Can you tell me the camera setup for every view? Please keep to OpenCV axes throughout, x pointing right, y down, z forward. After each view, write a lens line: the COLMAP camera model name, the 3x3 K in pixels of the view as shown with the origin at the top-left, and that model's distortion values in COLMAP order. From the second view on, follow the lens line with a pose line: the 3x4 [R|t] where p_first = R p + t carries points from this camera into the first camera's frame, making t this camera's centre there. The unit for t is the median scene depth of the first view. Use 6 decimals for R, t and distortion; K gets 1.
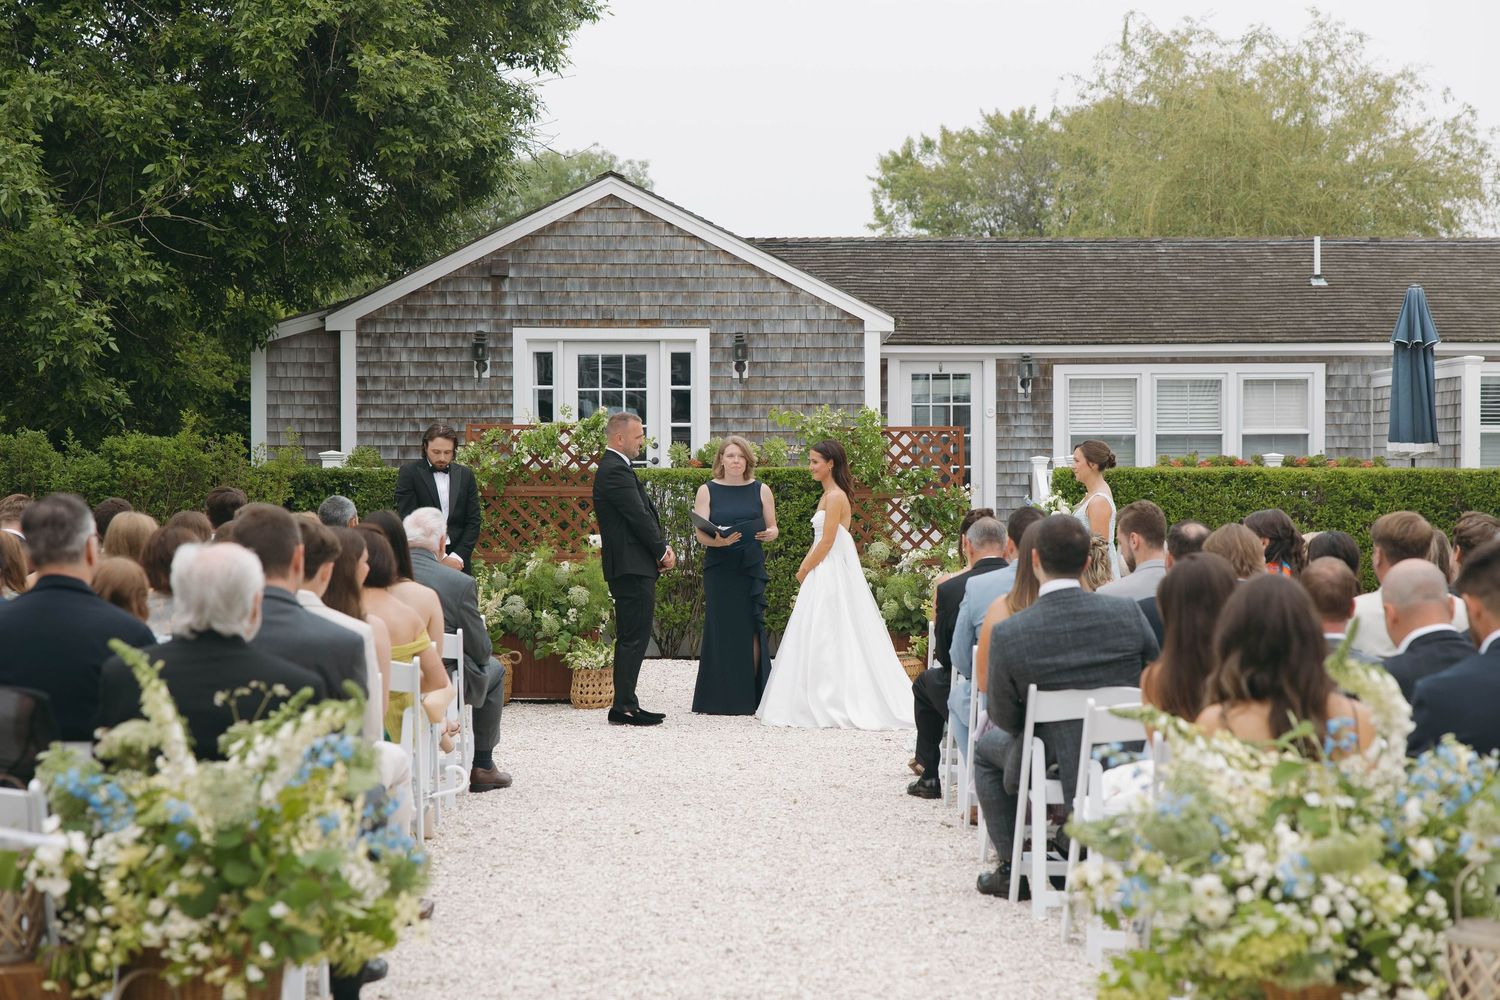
lens RADIAL K [[2546.6, 0, 796.8], [0, 2546.6, 550.6], [0, 0, 1]] dist [0.029140, 0.017628]
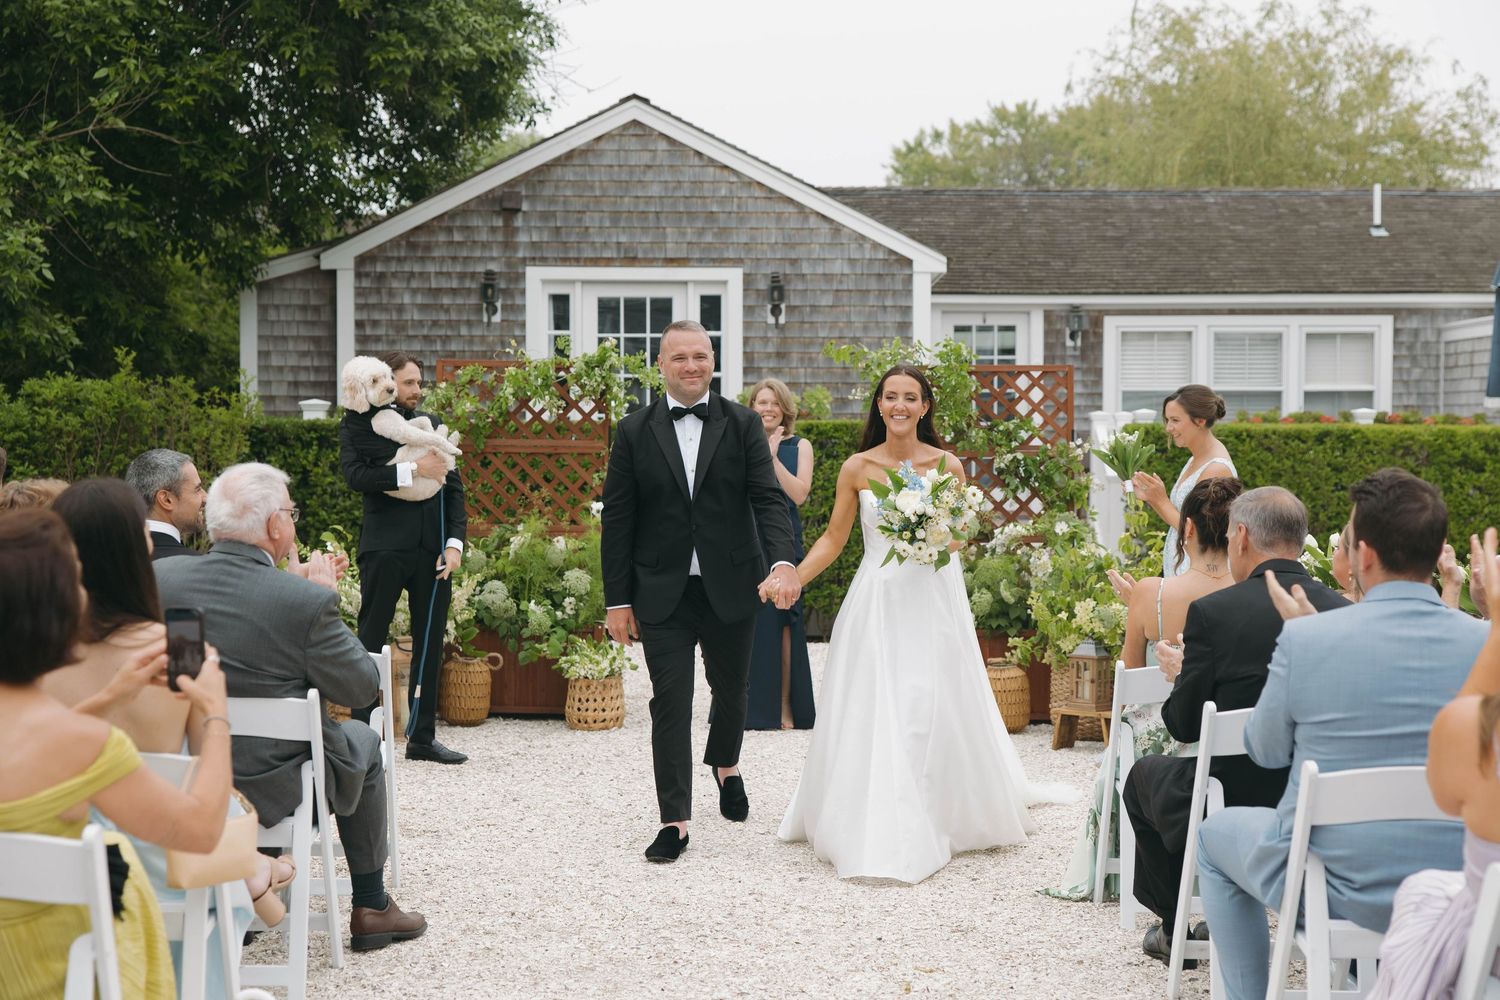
lens RADIAL K [[2124.0, 0, 759.5], [0, 2124.0, 541.9], [0, 0, 1]] dist [0.008425, 0.042369]
pose [[0.999744, 0.006007, -0.021832, -0.011123], [-0.005565, 0.999780, 0.020245, -0.005200], [0.021949, -0.020119, 0.999557, 0.243118]]
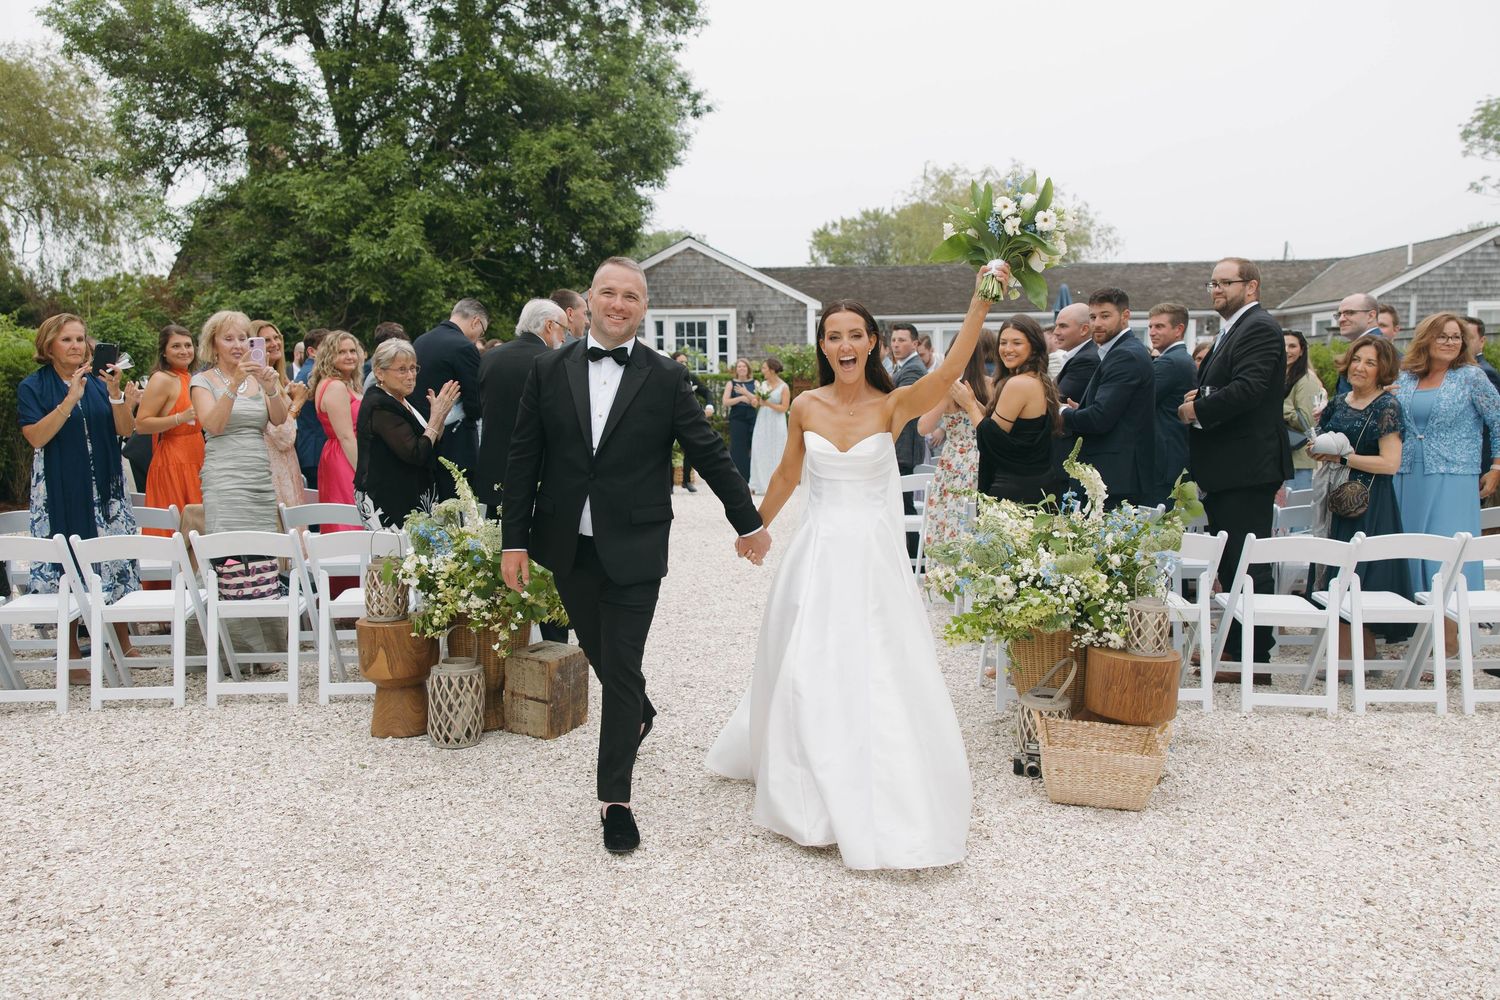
lens RADIAL K [[1136.4, 0, 750.0], [0, 1136.4, 500.0], [0, 0, 1]] dist [0.006678, 0.006090]
pose [[0.999708, -0.009014, -0.022435, -0.002011], [0.010708, 0.997005, 0.076592, 0.000643], [0.021678, -0.076810, 0.996810, 0.027602]]
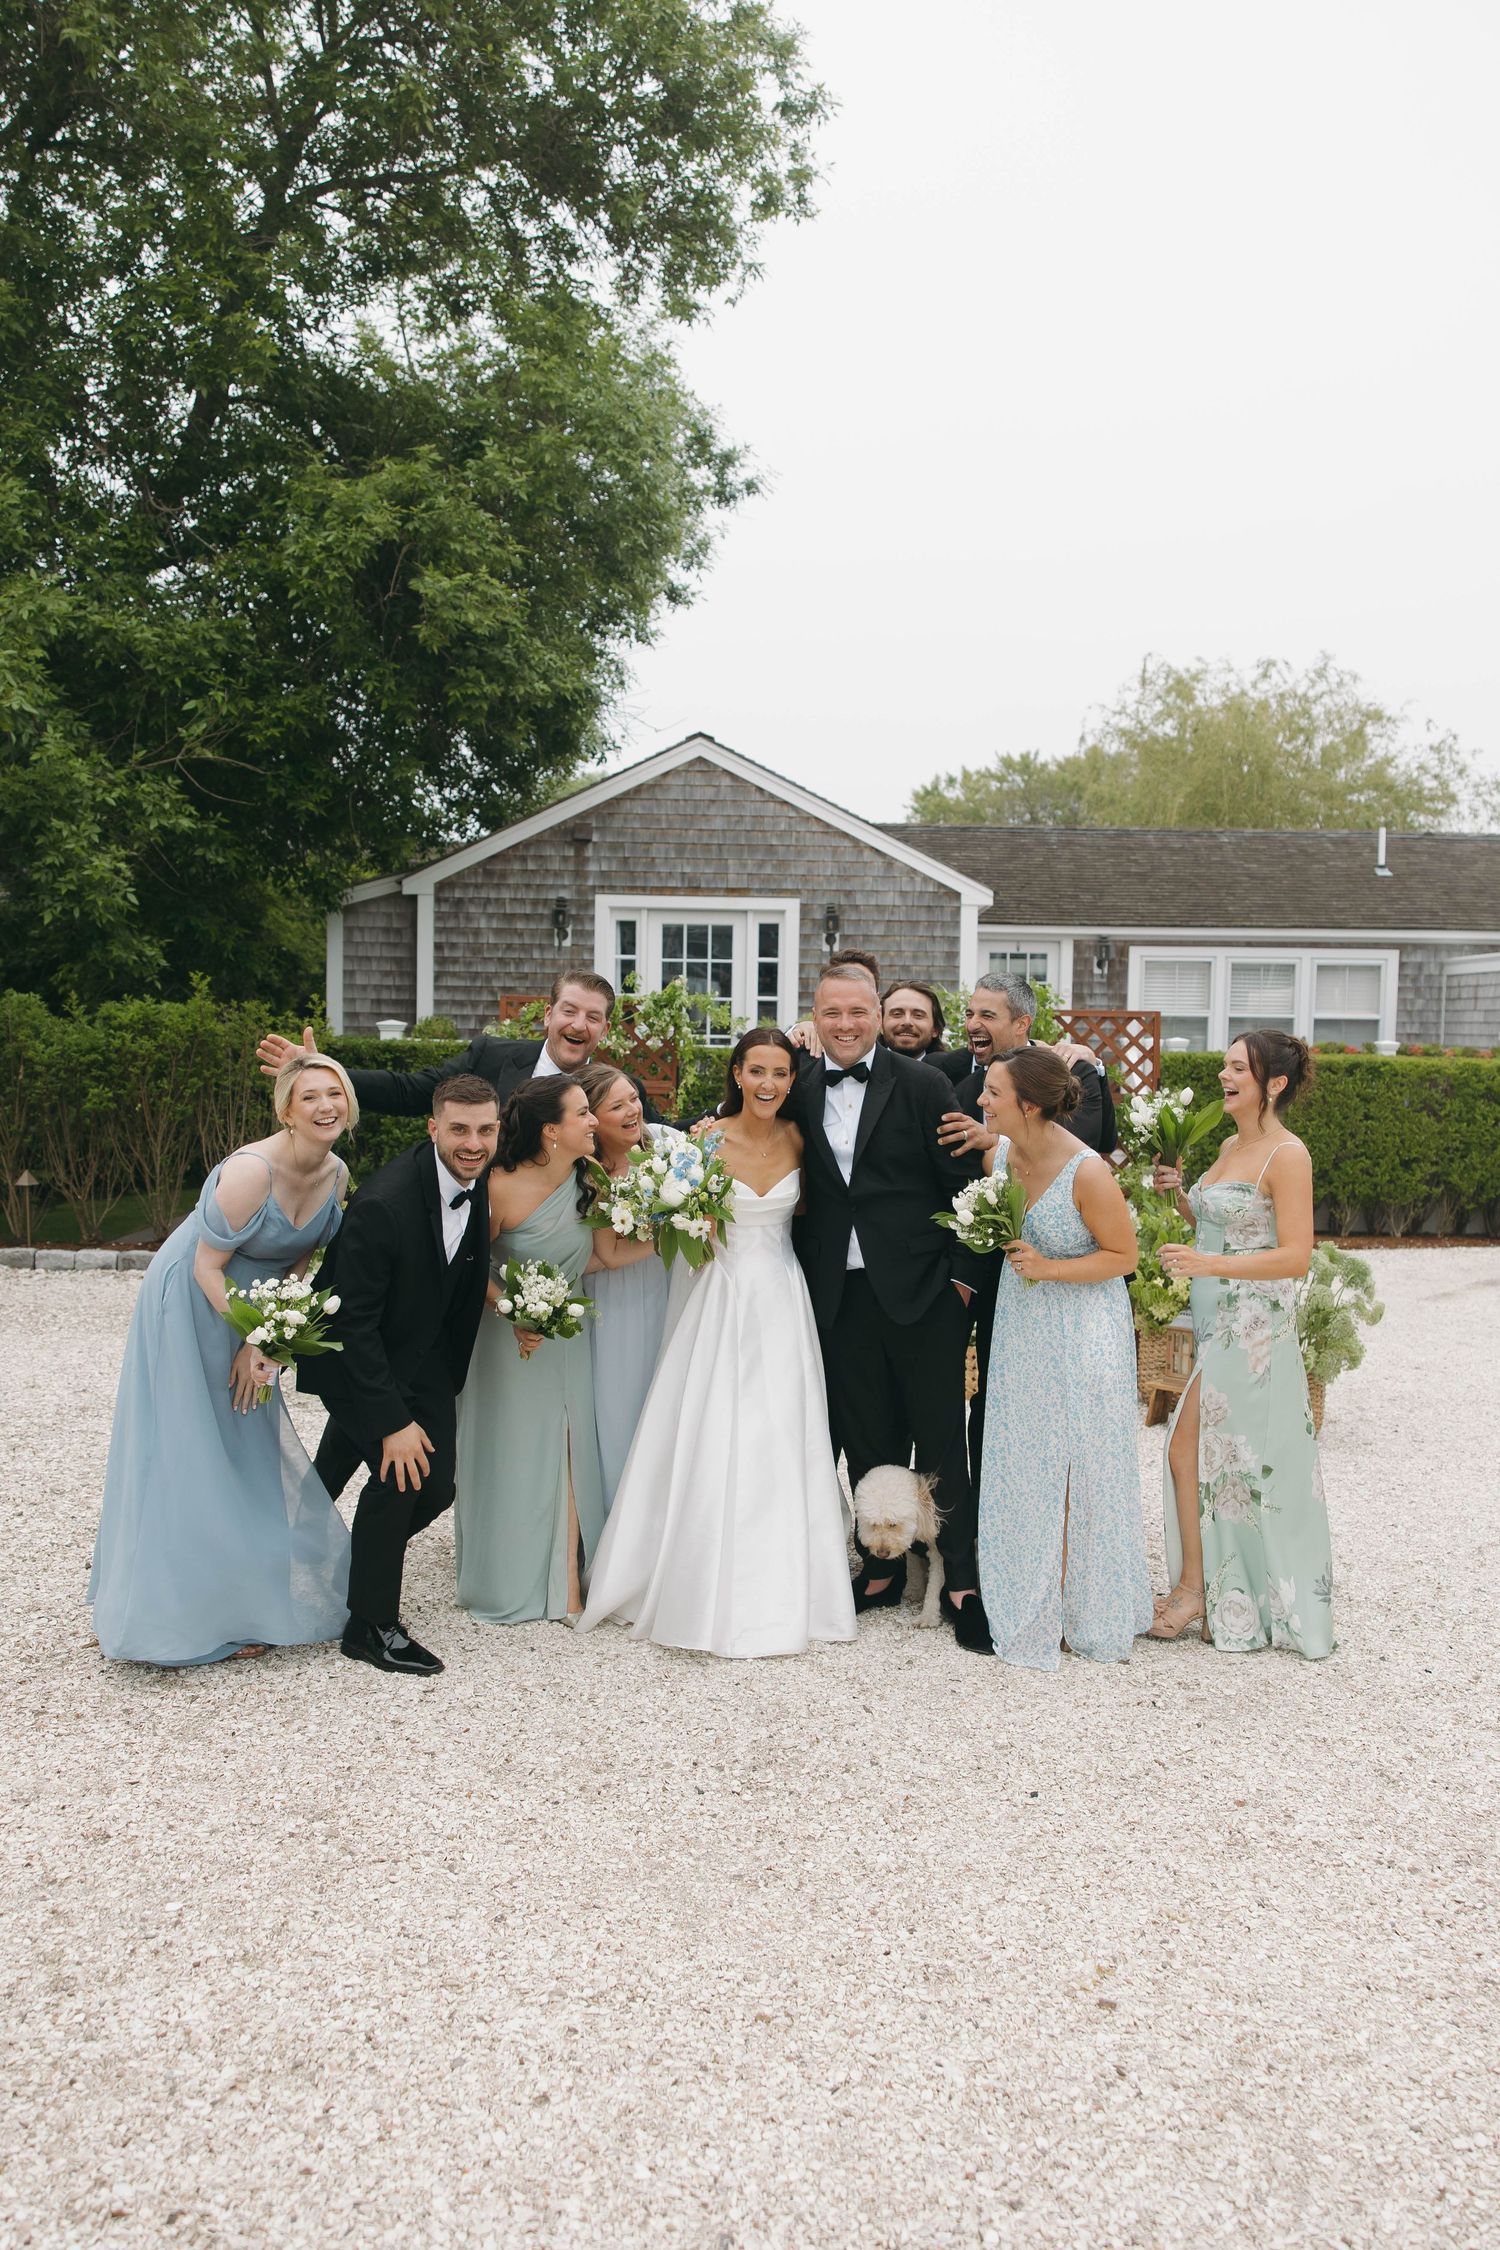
lens RADIAL K [[1772.7, 0, 750.0], [0, 1772.7, 1150.2], [0, 0, 1]] dist [0.000841, 0.006843]
pose [[0.998816, 0.023151, -0.042778, -0.022216], [-0.021547, 0.999062, 0.037572, -0.017433], [0.043607, -0.036606, 0.998378, 0.330644]]
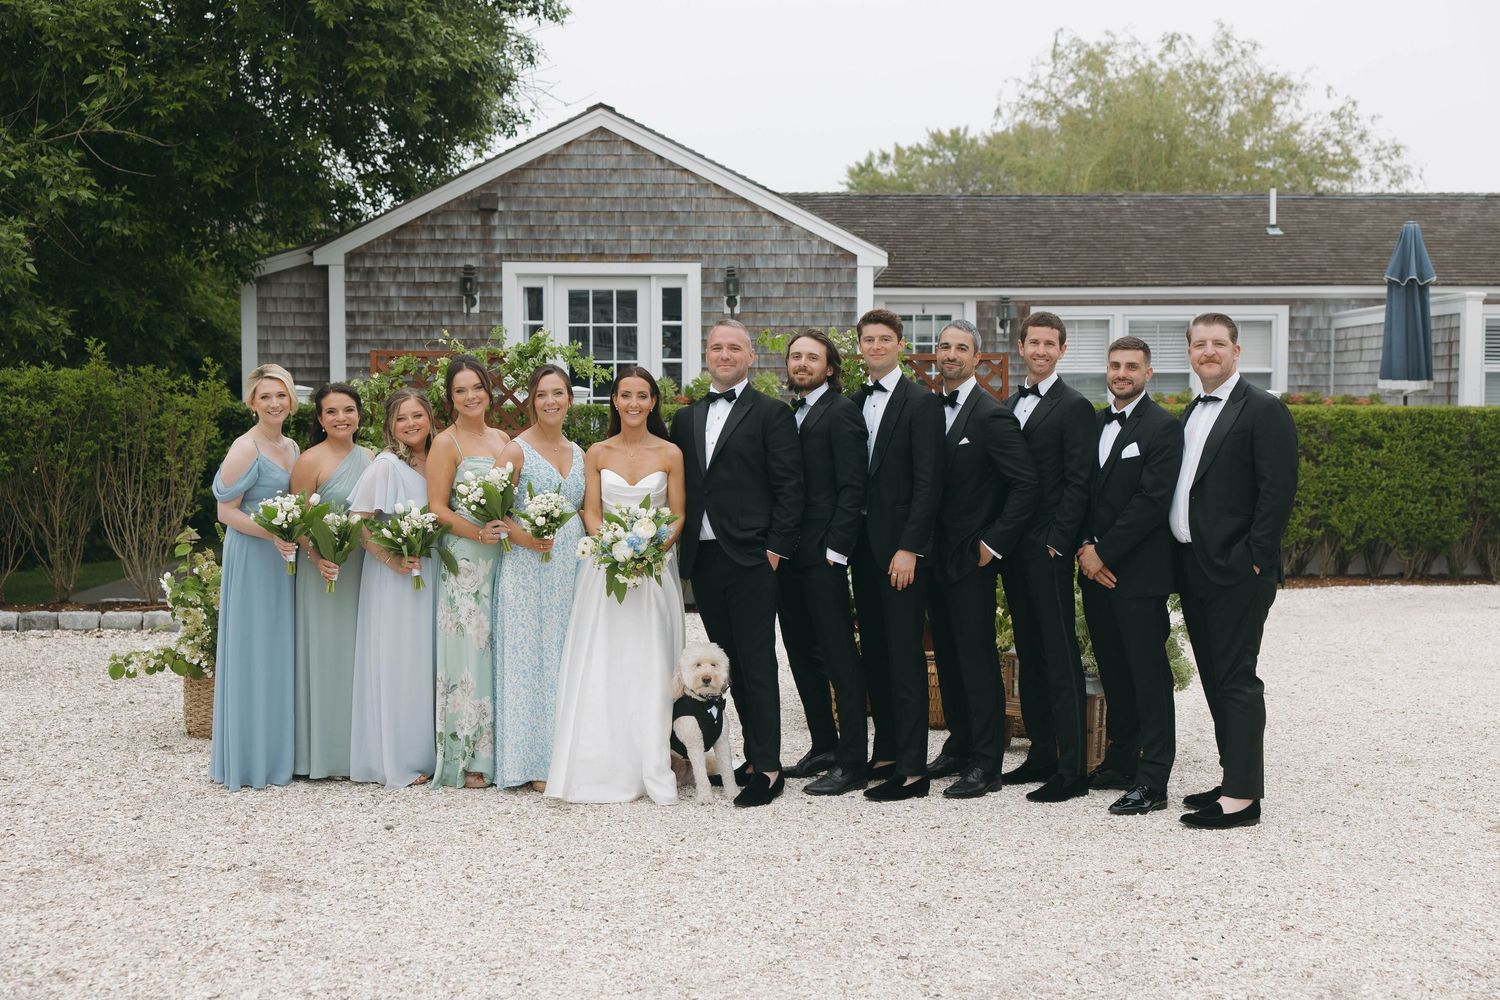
lens RADIAL K [[1726.7, 0, 750.0], [0, 1726.7, 500.0], [0, 0, 1]] dist [0.008157, 0.026853]
pose [[0.999815, 0.003163, -0.018967, -0.002113], [-0.002694, 0.999691, 0.024699, -0.011870], [0.019039, -0.024644, 0.999515, 0.328332]]
